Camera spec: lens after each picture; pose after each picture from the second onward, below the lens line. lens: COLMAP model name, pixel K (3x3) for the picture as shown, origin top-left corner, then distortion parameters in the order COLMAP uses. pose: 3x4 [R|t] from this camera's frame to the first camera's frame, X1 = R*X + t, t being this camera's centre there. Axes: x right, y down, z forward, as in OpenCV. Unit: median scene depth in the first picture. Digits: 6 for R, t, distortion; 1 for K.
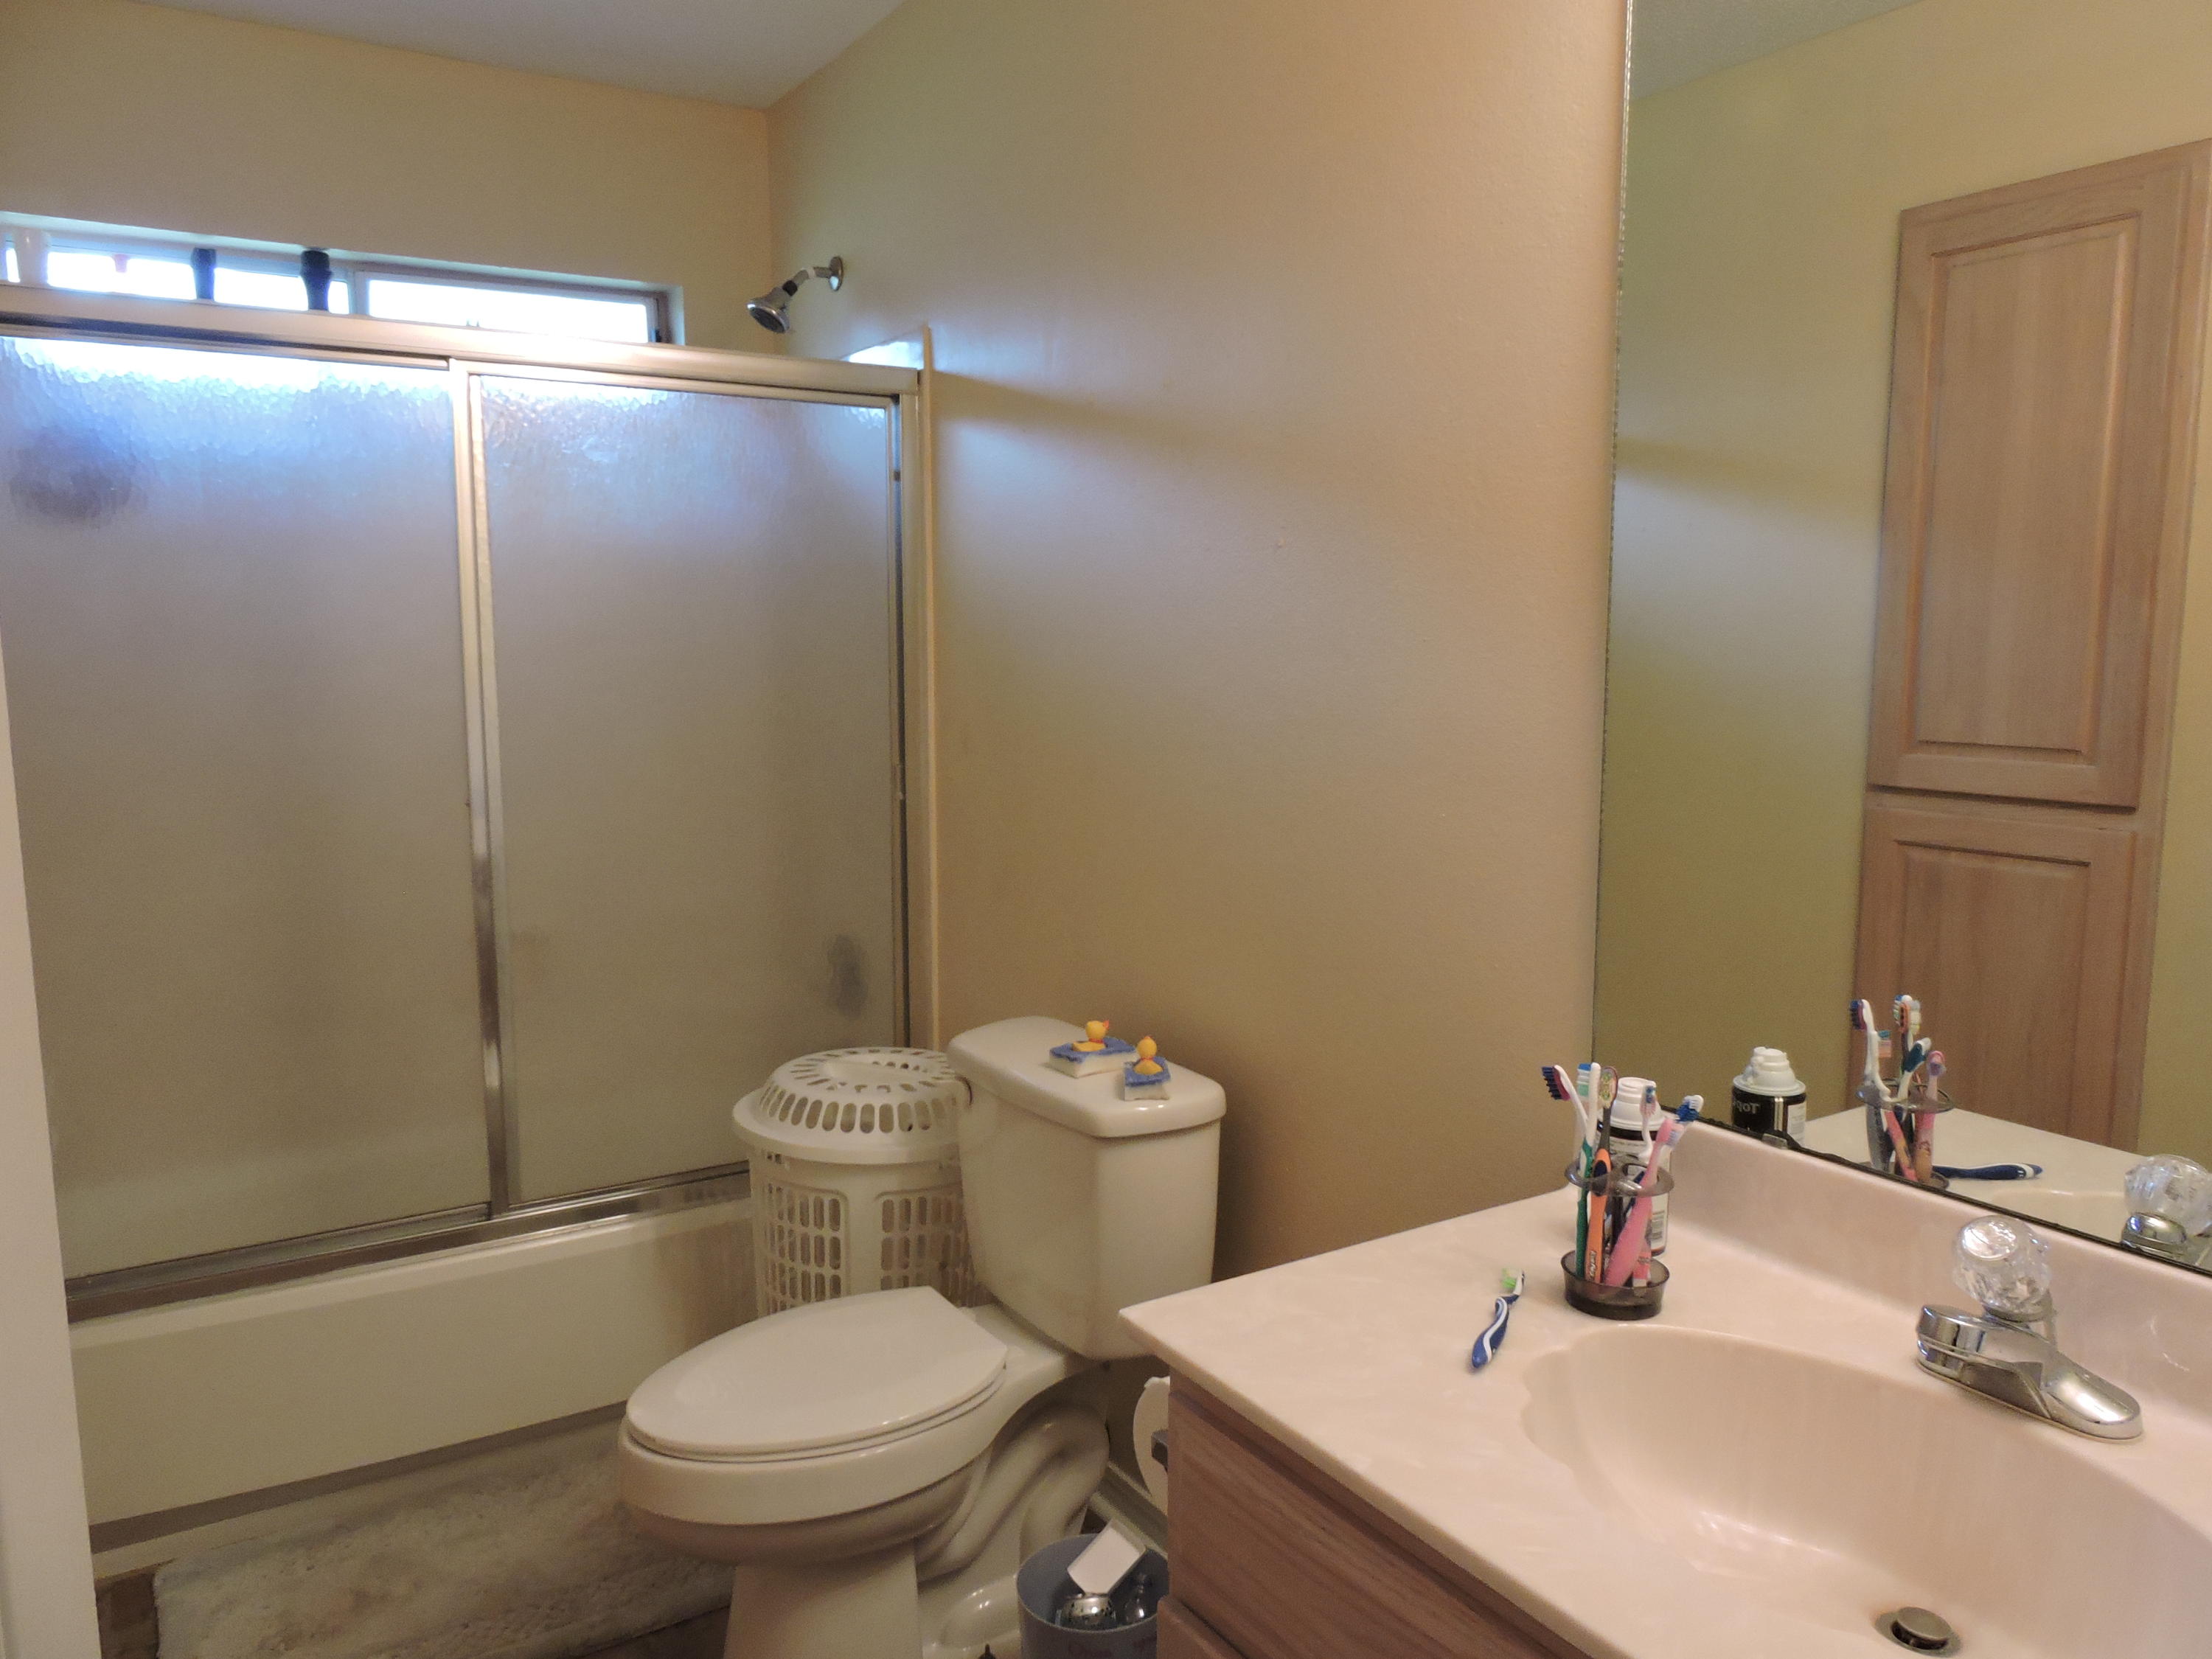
lens RADIAL K [[1559.3, 0, 1098.8], [0, 1559.3, 845.1], [0, 0, 1]] dist [-0.004073, 0.000401]
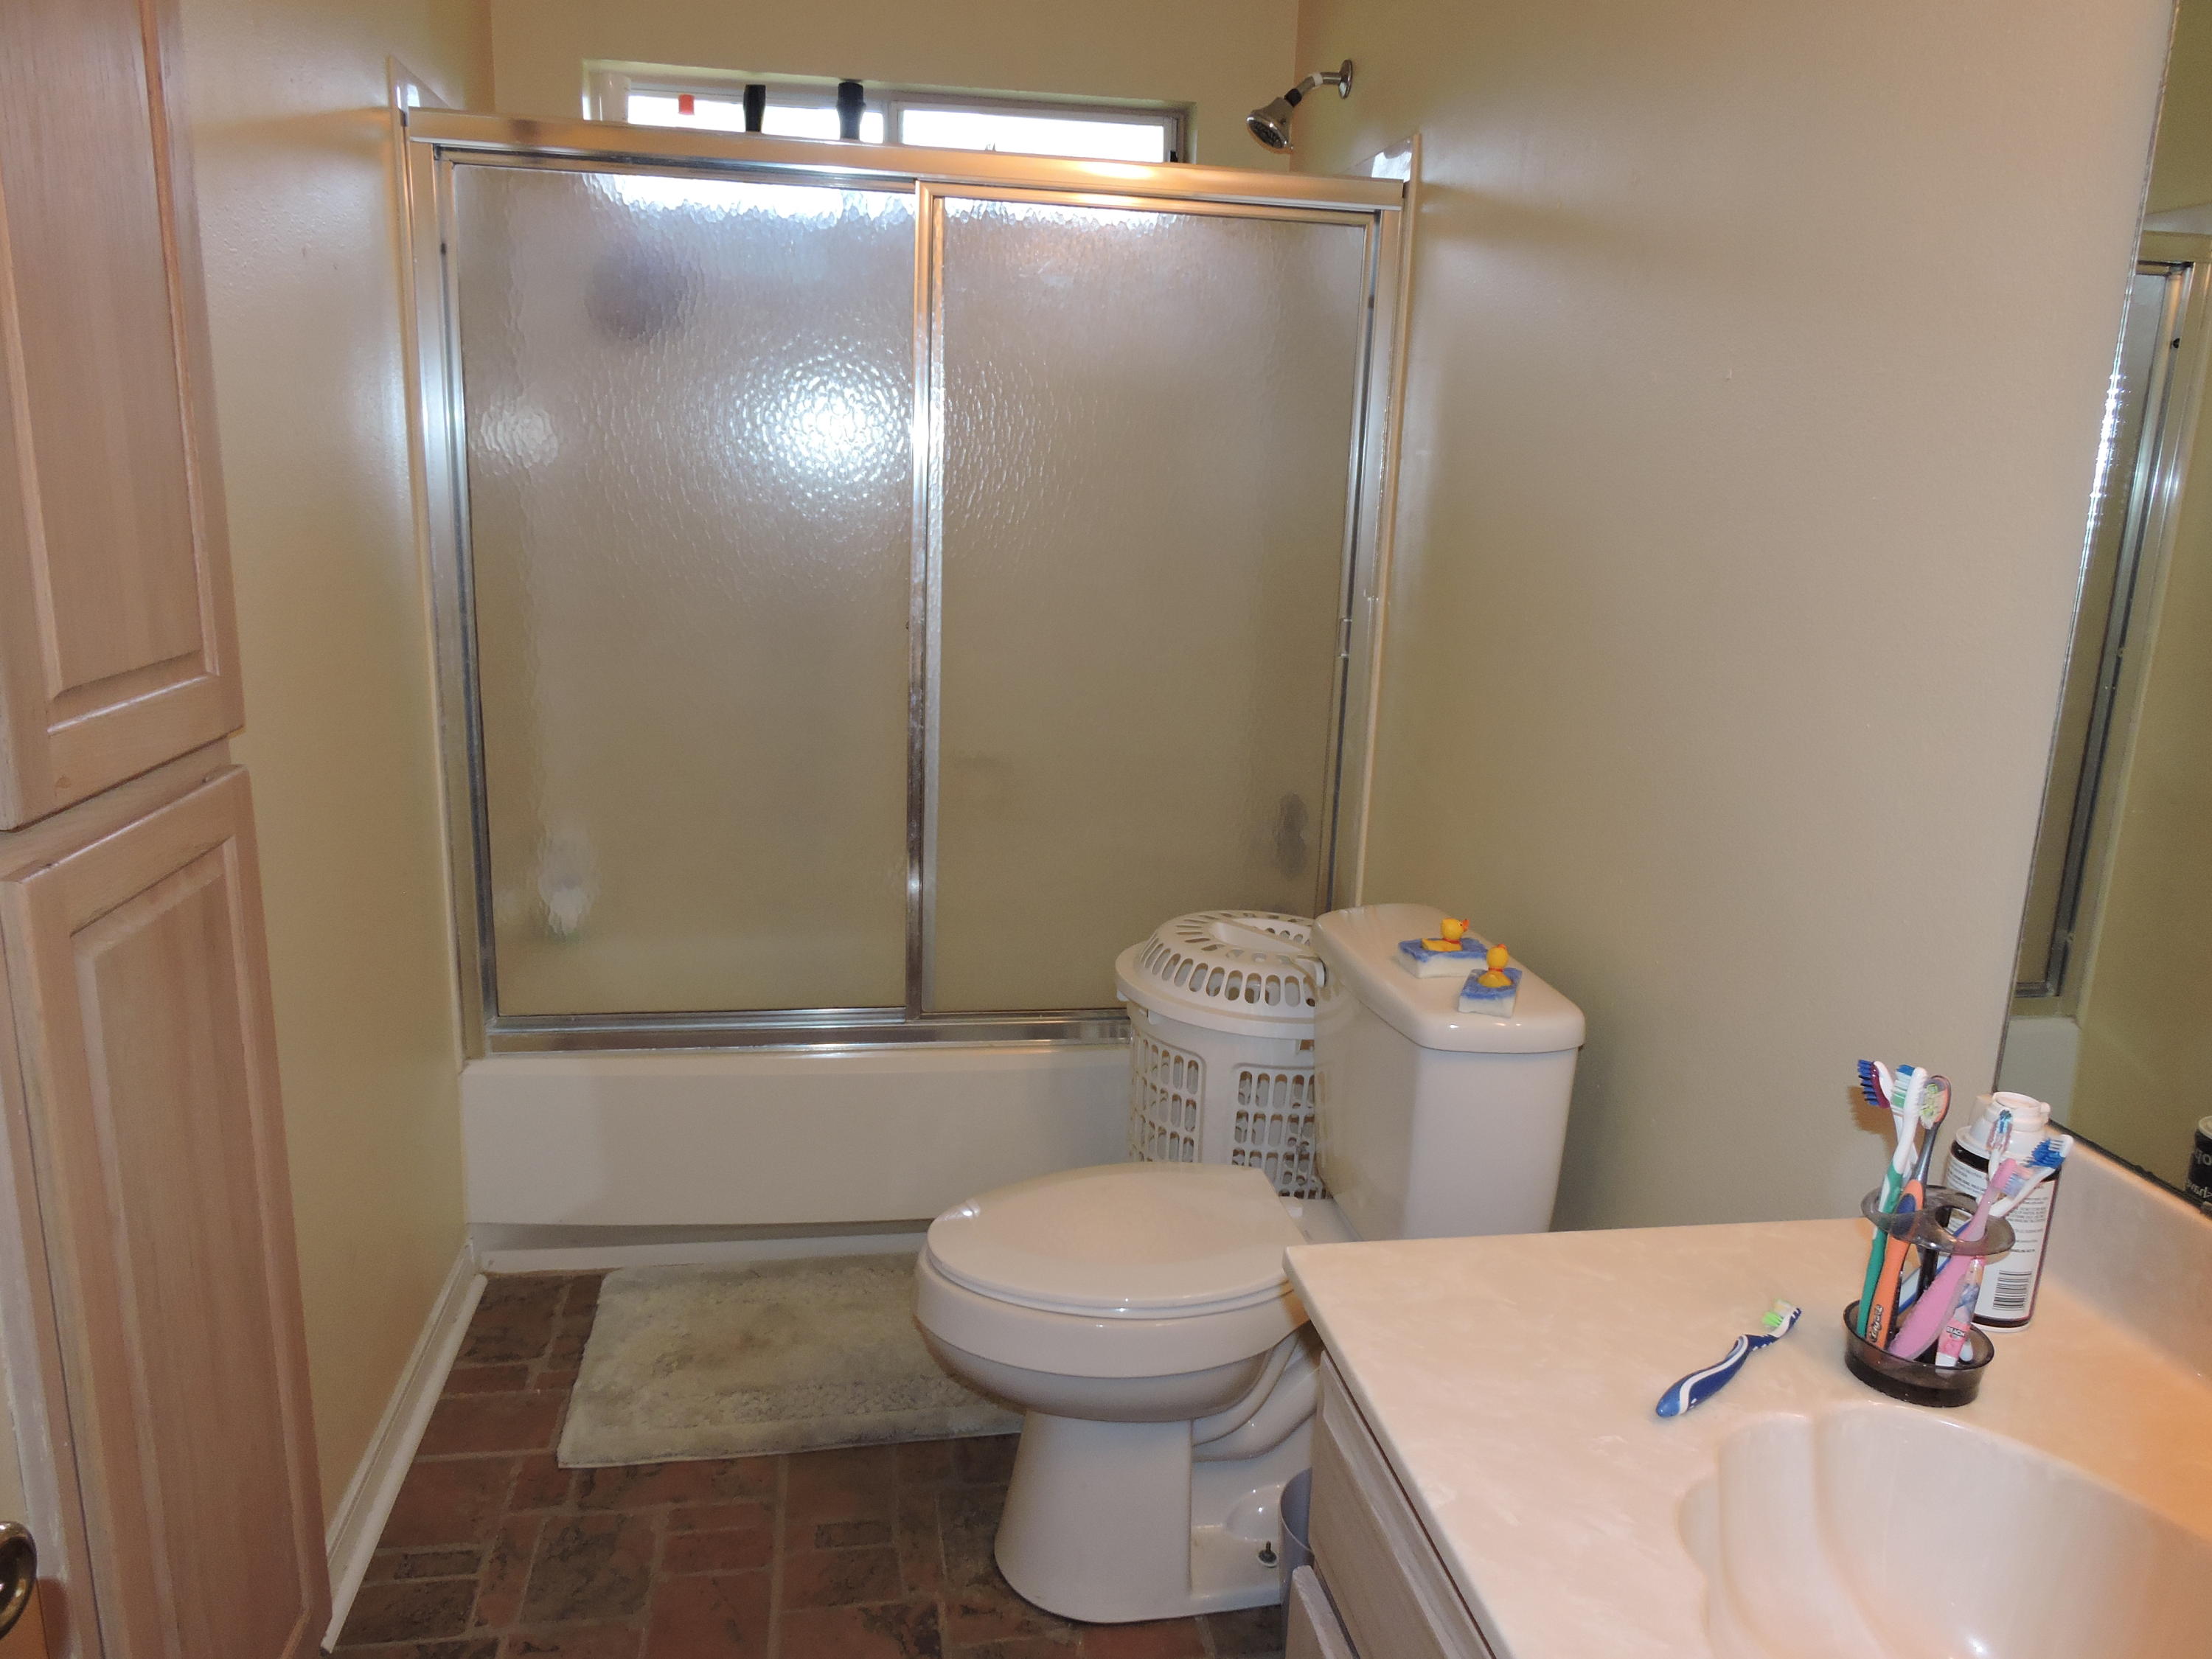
lens RADIAL K [[1558.2, 0, 1107.1], [0, 1558.2, 836.5], [0, 0, 1]] dist [-0.002387, -0.003305]
pose [[0.924196, 0.121550, -0.362060, 0.115376], [-0.089727, 0.990572, 0.103514, -0.007675], [0.371228, -0.063181, 0.926390, 0.087236]]
